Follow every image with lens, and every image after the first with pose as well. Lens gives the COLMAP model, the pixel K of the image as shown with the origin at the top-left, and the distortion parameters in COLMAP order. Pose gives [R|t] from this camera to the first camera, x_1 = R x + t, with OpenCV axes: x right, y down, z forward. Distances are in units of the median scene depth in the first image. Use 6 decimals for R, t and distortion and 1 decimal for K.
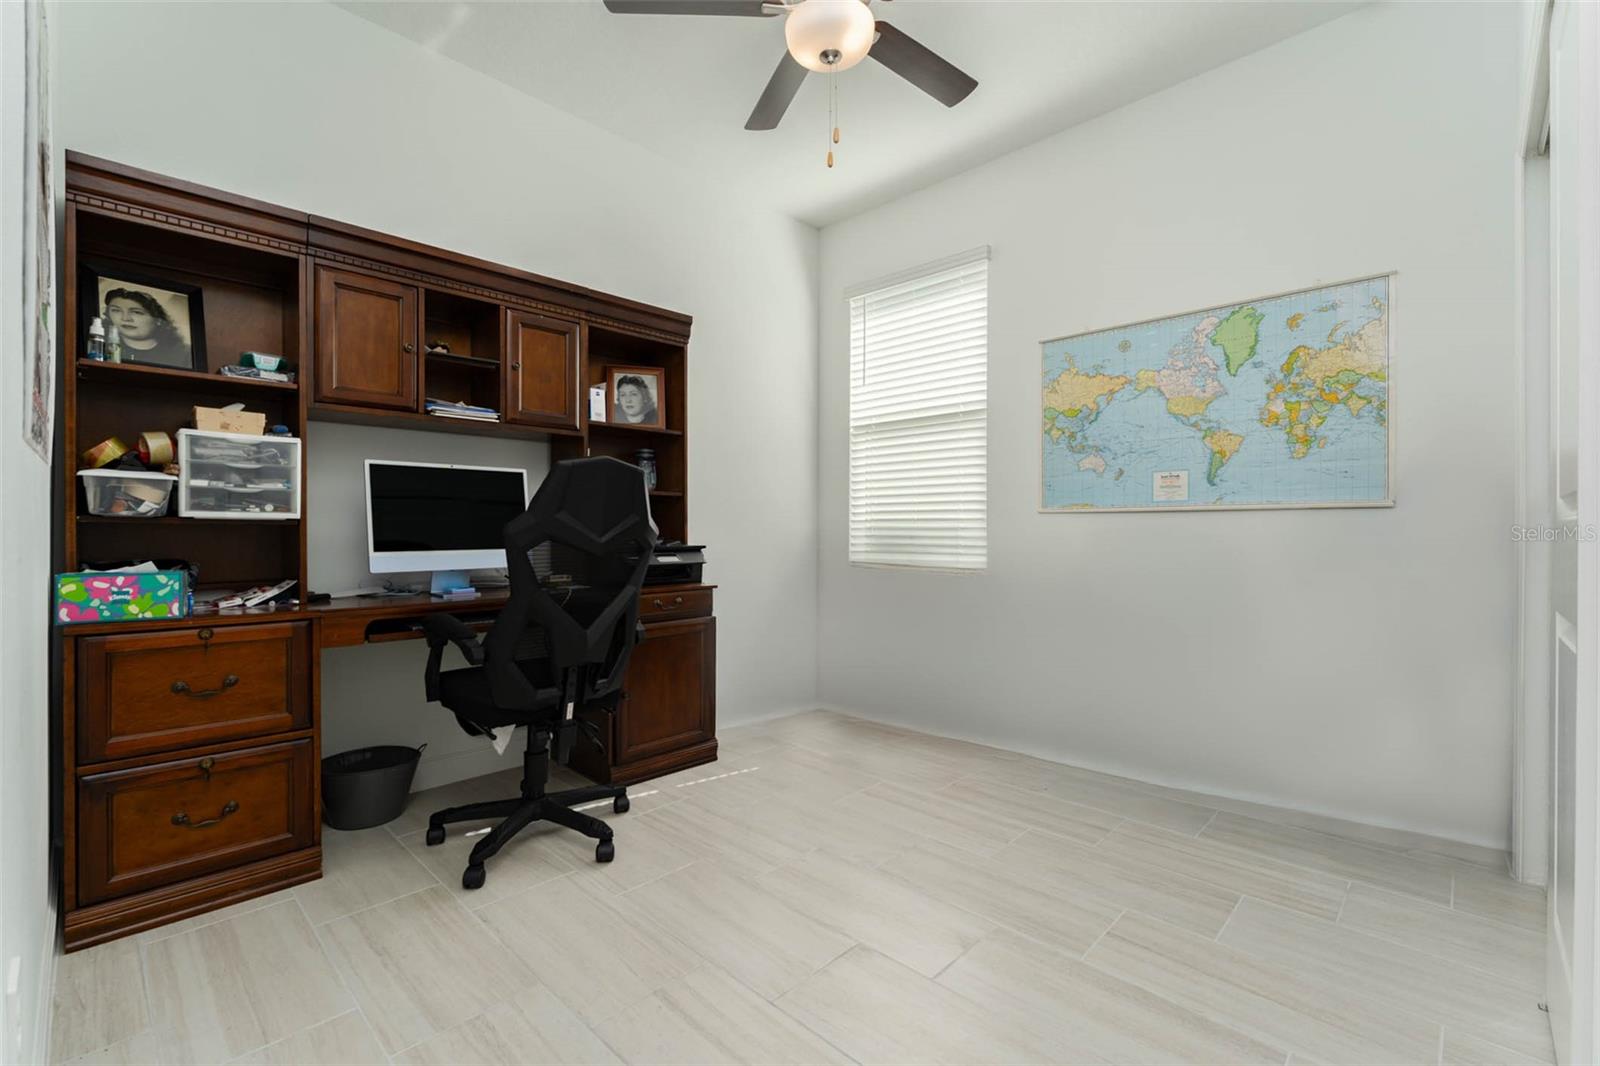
lens RADIAL K [[669.2, 0, 794.4], [0, 669.2, 531.7], [0, 0, 1]] dist [-0.000855, -0.000125]
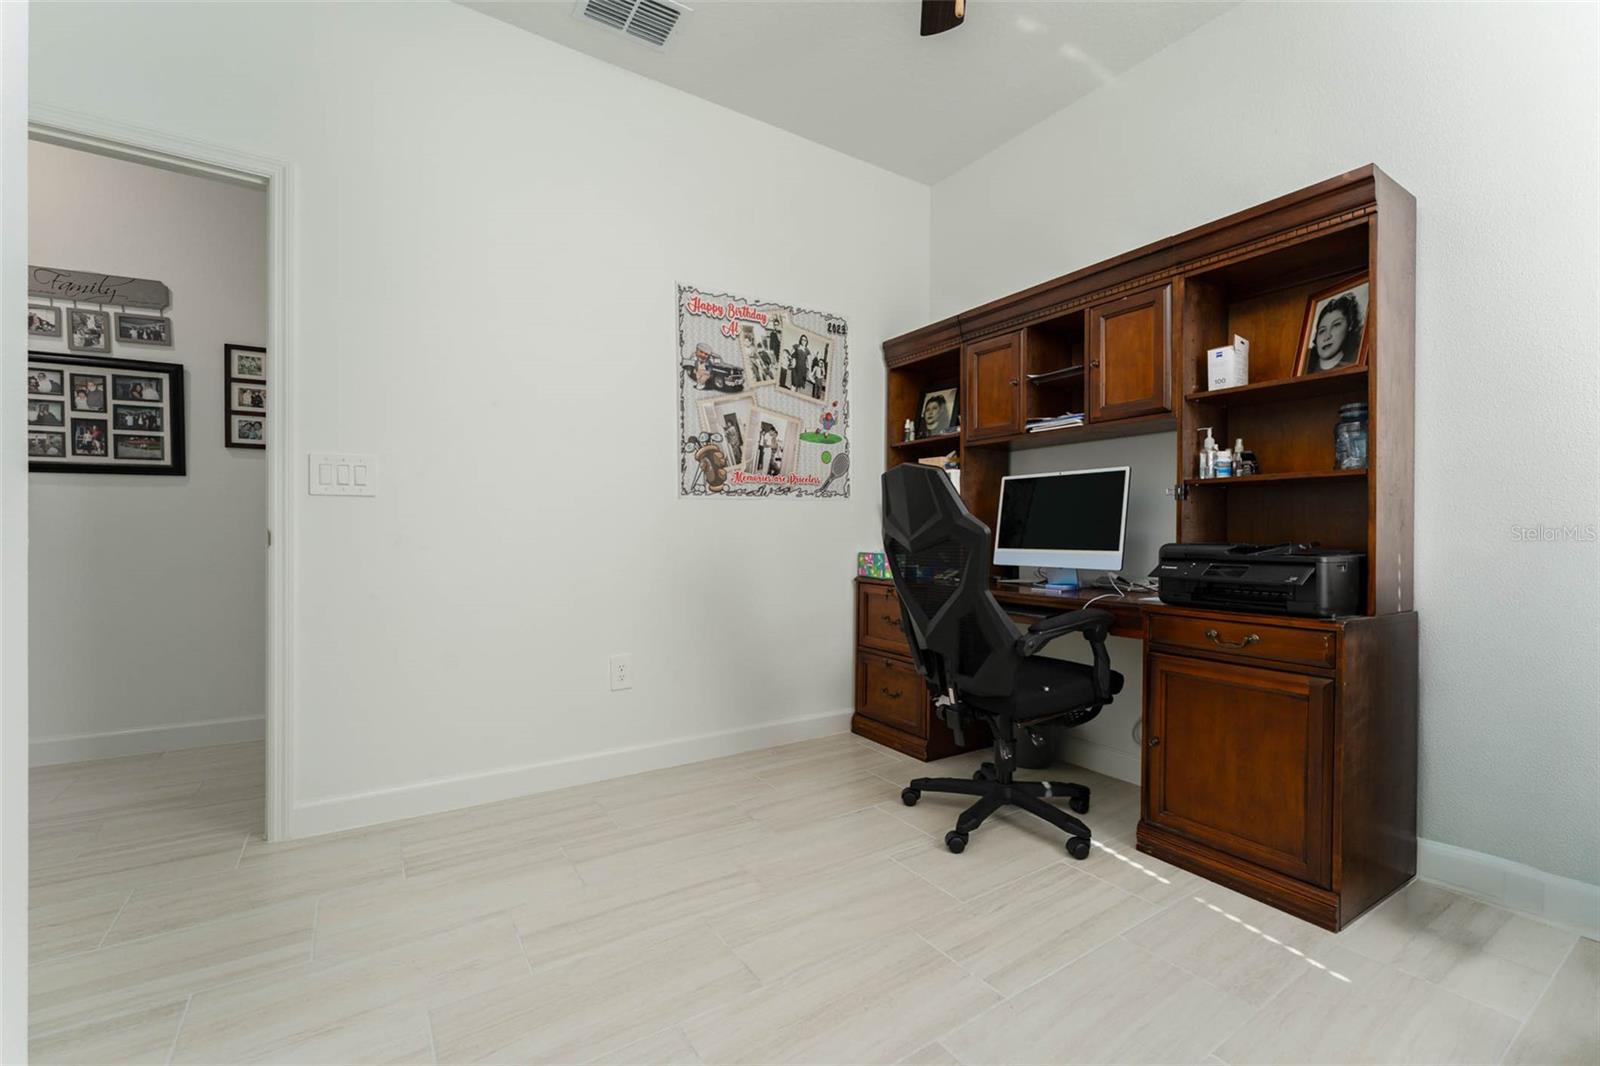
lens RADIAL K [[649.4, 0, 800.8], [0, 649.4, 526.6], [0, 0, 1]] dist [-0.002135, -0.000045]
pose [[-0.176980, -0.009093, -0.984172, 0.599229], [-0.004373, 0.999955, -0.008453, 0.000769], [0.984205, 0.002808, -0.177012, 0.753098]]
